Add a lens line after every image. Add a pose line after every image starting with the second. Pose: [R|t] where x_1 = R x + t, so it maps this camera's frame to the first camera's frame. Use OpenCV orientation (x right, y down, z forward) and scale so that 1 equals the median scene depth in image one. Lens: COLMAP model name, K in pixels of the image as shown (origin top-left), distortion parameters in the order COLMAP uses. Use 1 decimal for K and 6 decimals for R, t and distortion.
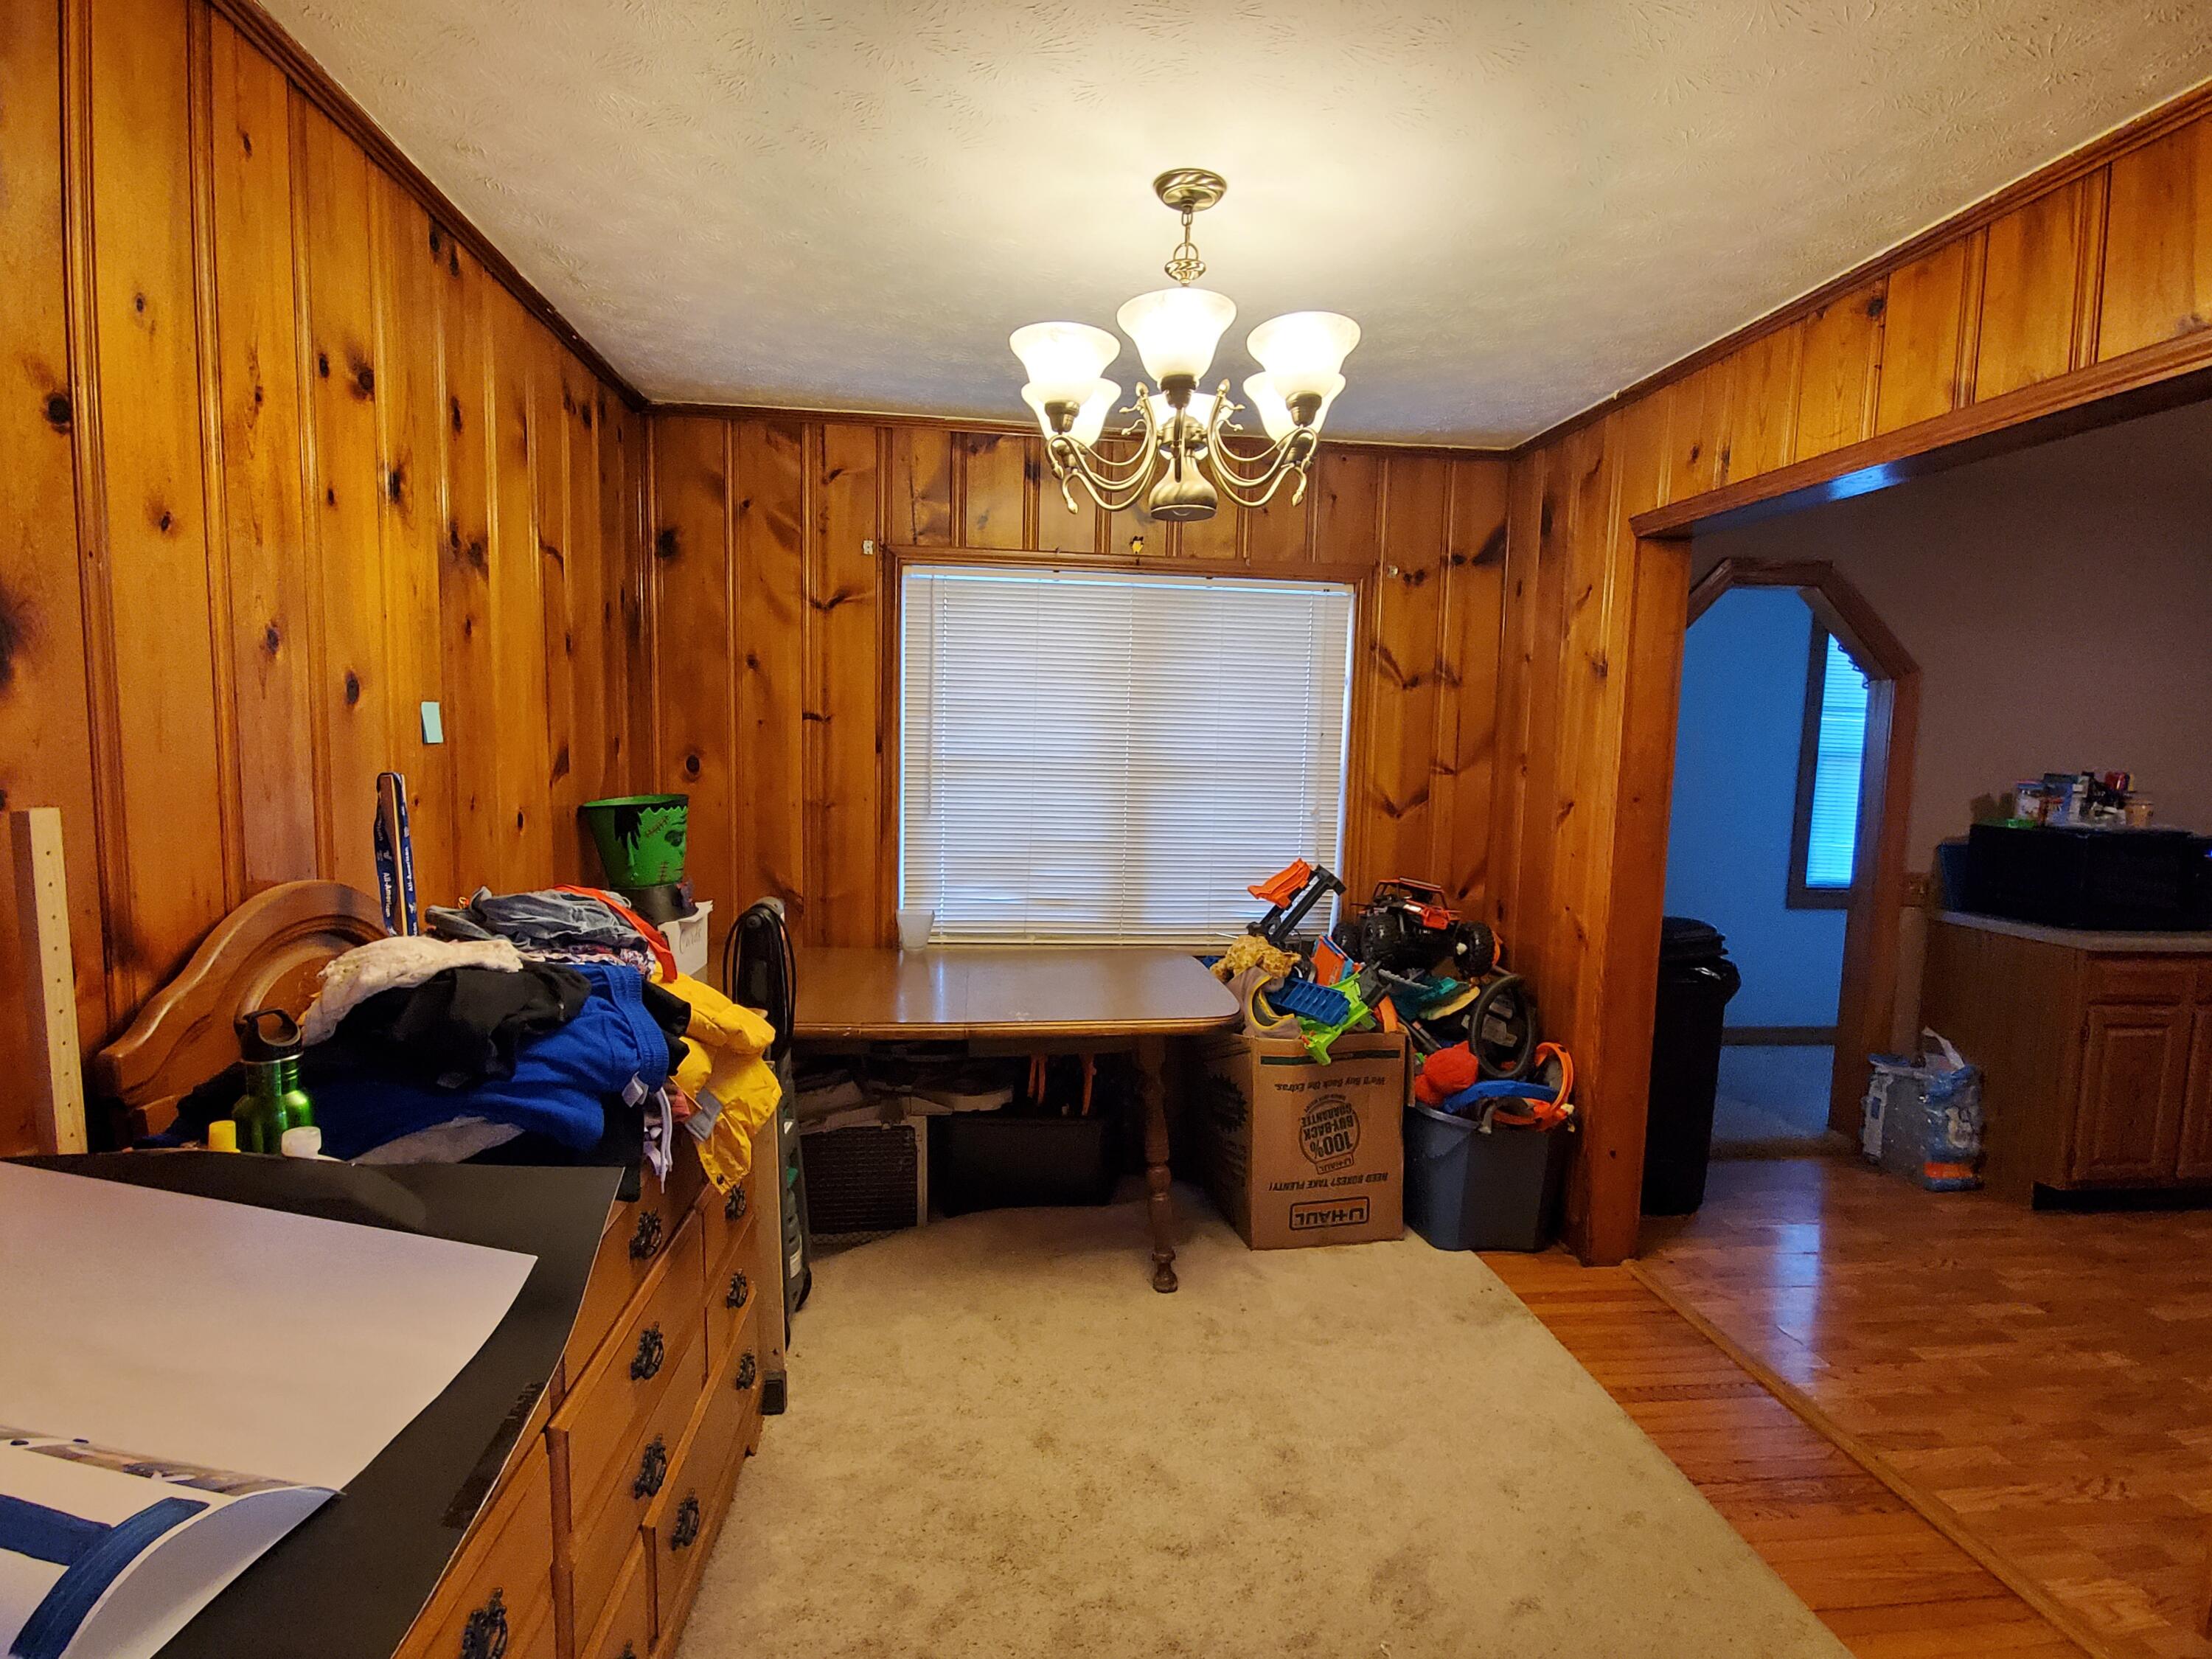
lens RADIAL K [[1159.2, 0, 1107.7], [0, 1159.2, 856.0], [0, 0, 1]] dist [0.016737, -0.015088]
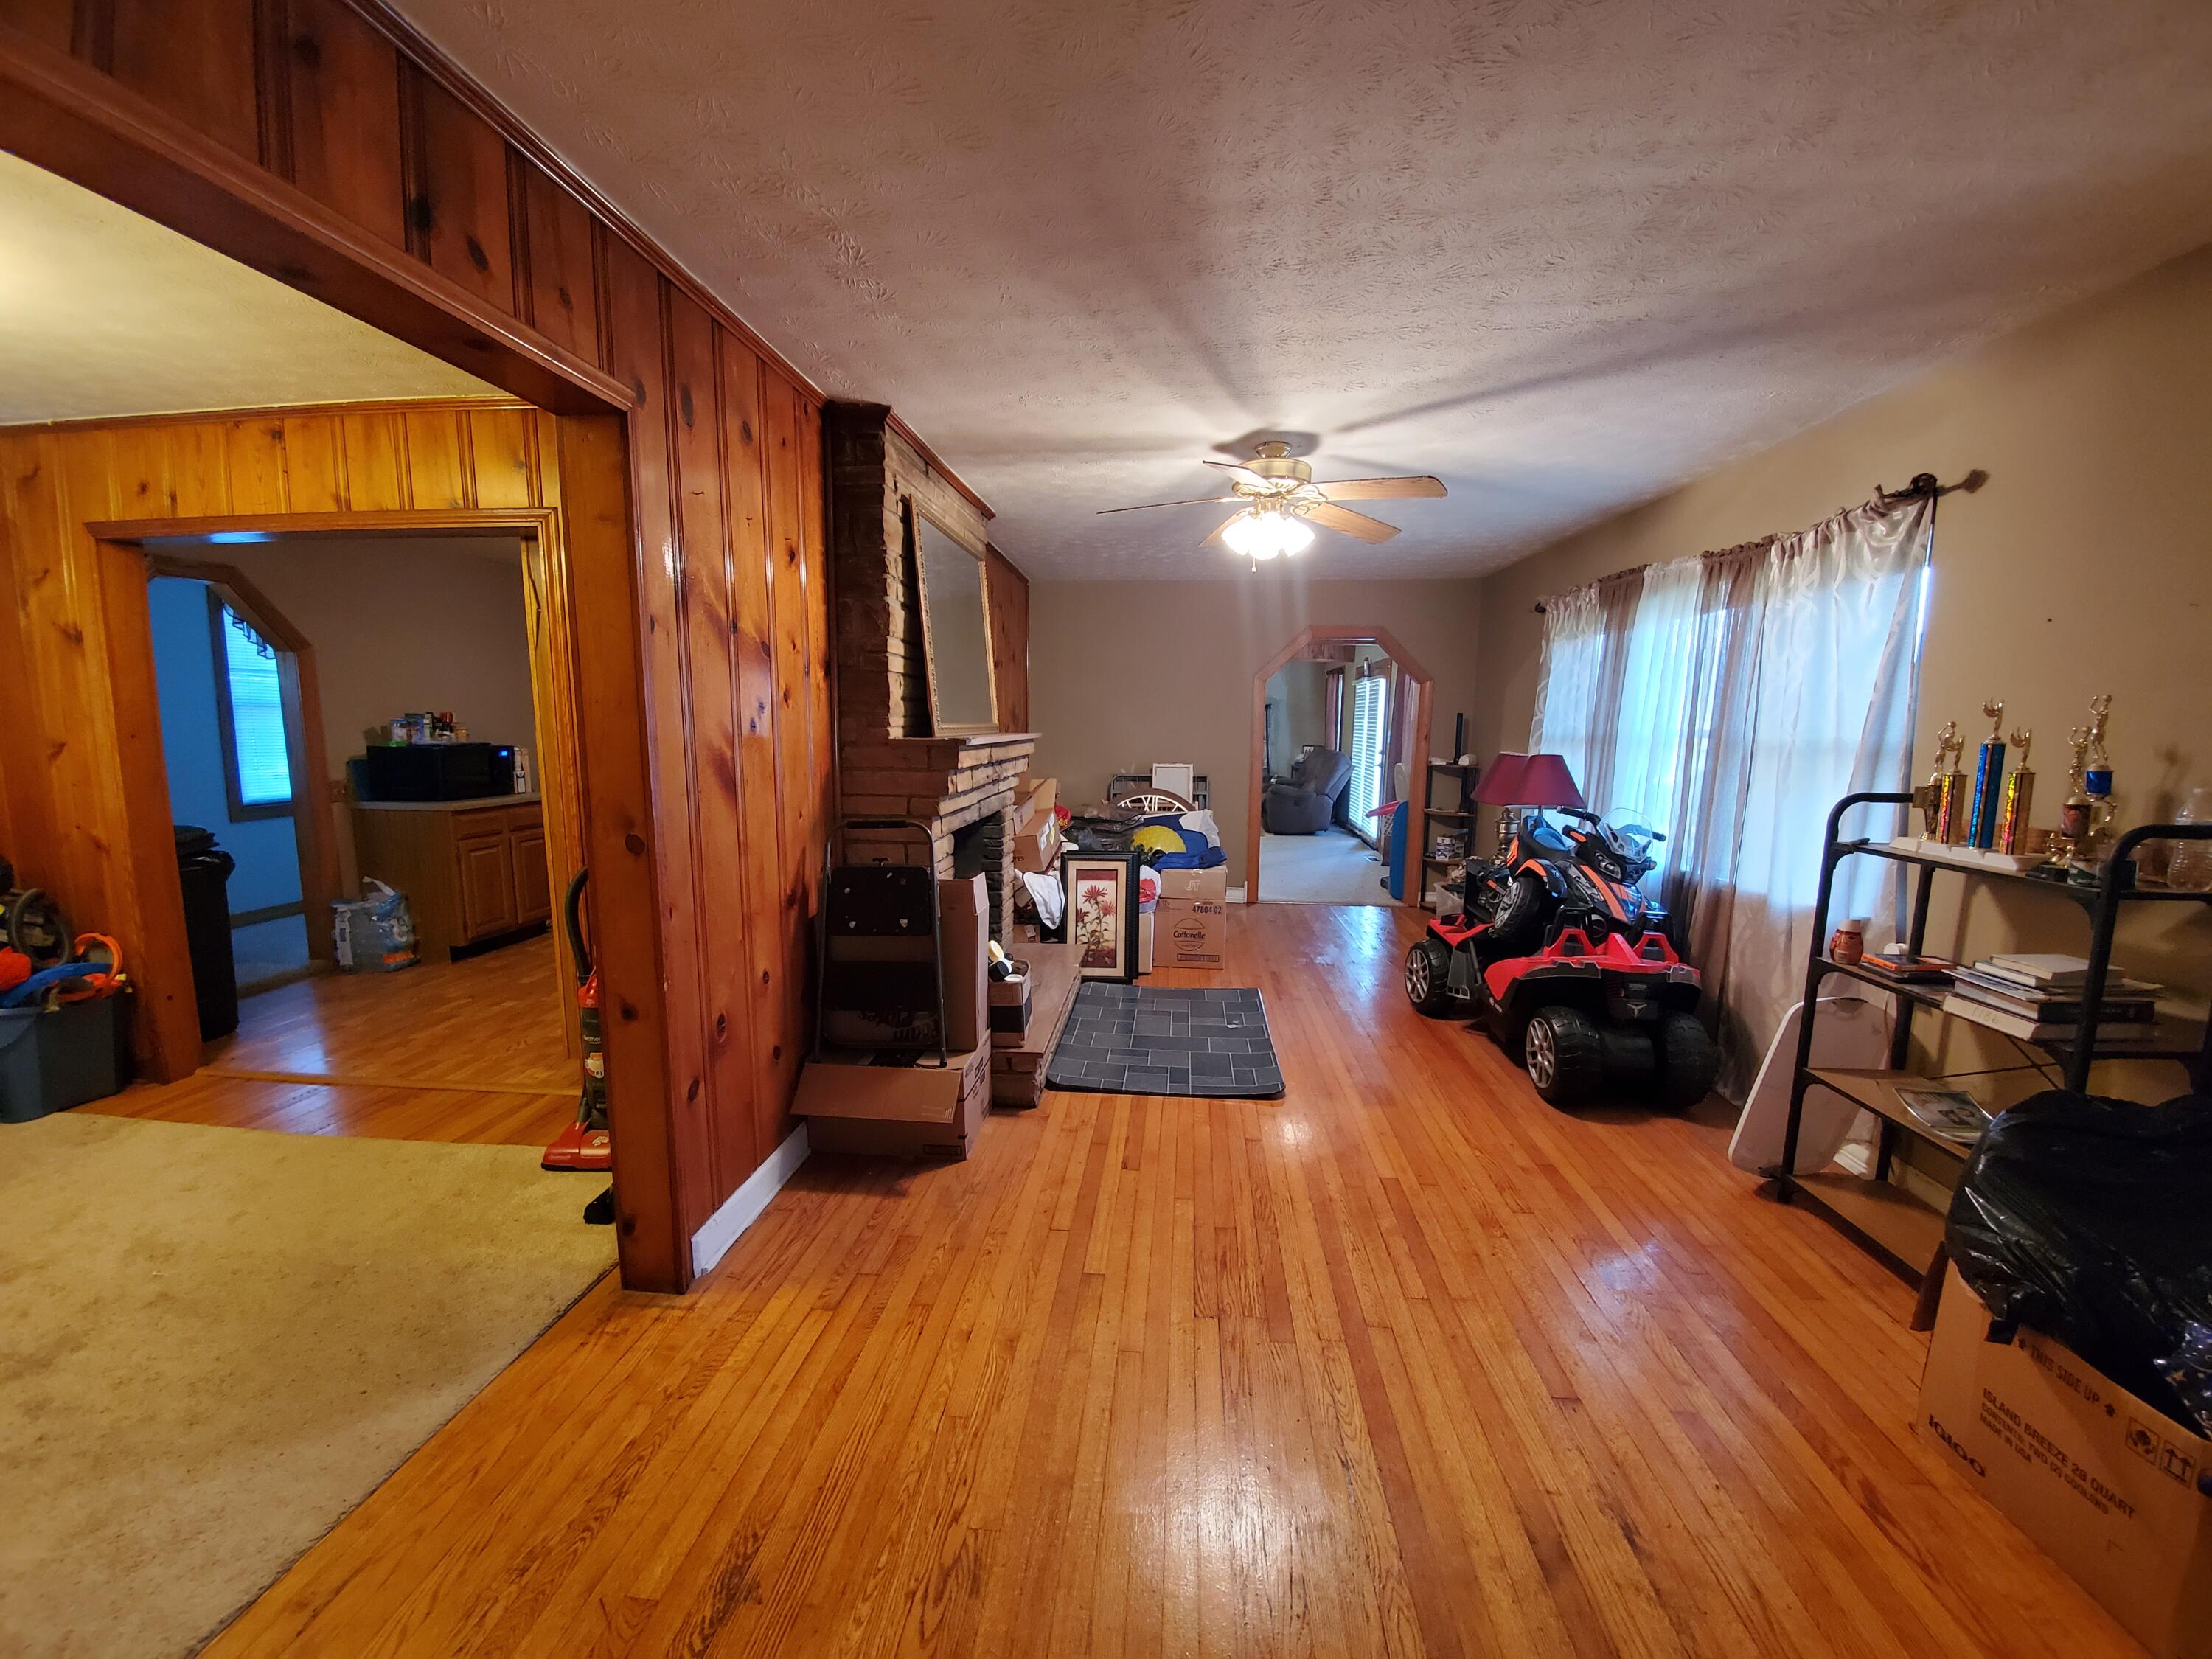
lens RADIAL K [[873.5, 0, 1109.8], [0, 873.5, 843.4], [0, 0, 1]] dist [0.010556, -0.017104]
pose [[0.196357, -0.158375, 0.967658, -0.281607], [0.090896, 0.985560, 0.142860, 0.031062], [-0.976310, 0.059904, 0.207918, -0.279252]]
